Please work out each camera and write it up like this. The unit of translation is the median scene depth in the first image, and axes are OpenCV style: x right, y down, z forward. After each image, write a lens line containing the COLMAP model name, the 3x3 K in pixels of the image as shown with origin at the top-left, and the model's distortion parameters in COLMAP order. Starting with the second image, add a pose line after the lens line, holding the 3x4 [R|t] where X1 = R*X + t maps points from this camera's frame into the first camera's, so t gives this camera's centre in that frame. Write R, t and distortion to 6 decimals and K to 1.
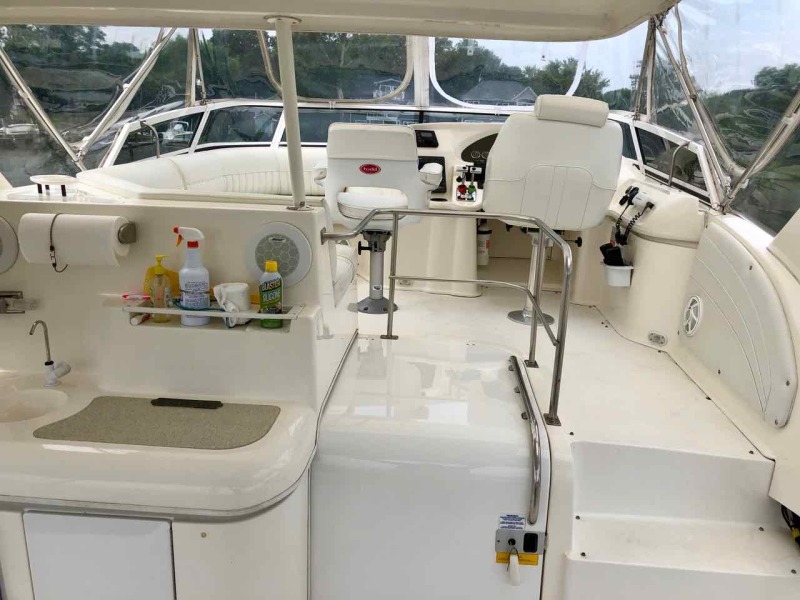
lens RADIAL K [[652.5, 0, 421.8], [0, 652.5, 311.4], [0, 0, 1]] dist [0.006236, -0.002353]
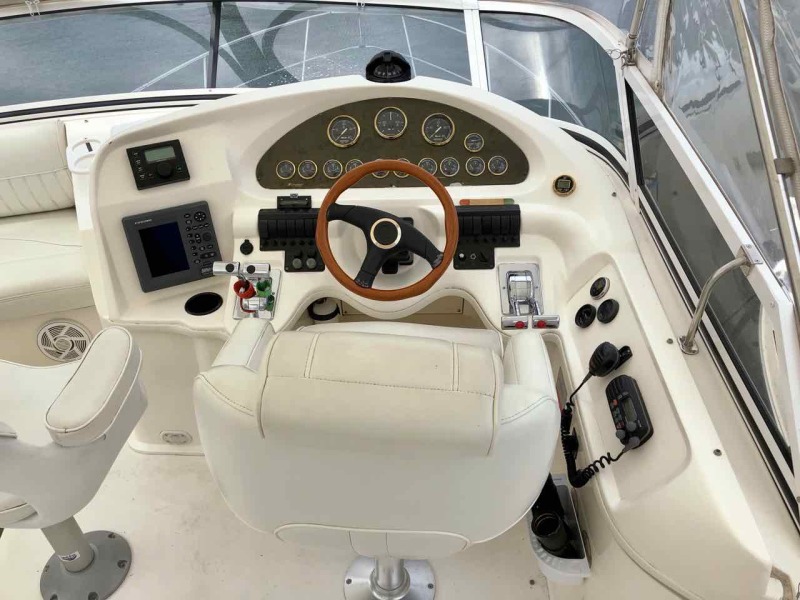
lens RADIAL K [[660.4, 0, 400.0], [0, 660.4, 300.0], [0, 0, 1]] dist [0.070257, -0.099752]
pose [[0.997775, -0.060655, -0.027685, 0.185765], [0.066567, 0.929775, 0.362059, -0.345074], [0.003780, -0.363096, 0.931744, 0.552826]]
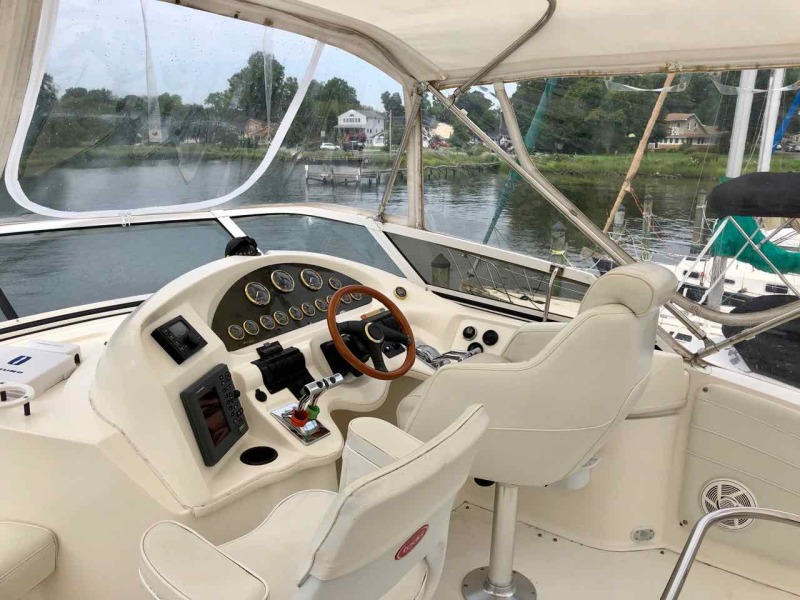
lens RADIAL K [[657.2, 0, 400.0], [0, 657.2, 300.0], [0, 0, 1]] dist [0.074488, -0.102616]
pose [[0.544971, -0.246047, 0.801541, -0.283837], [0.243072, 0.961282, 0.129817, -0.324715], [-0.802448, 0.124085, 0.583678, 0.621596]]
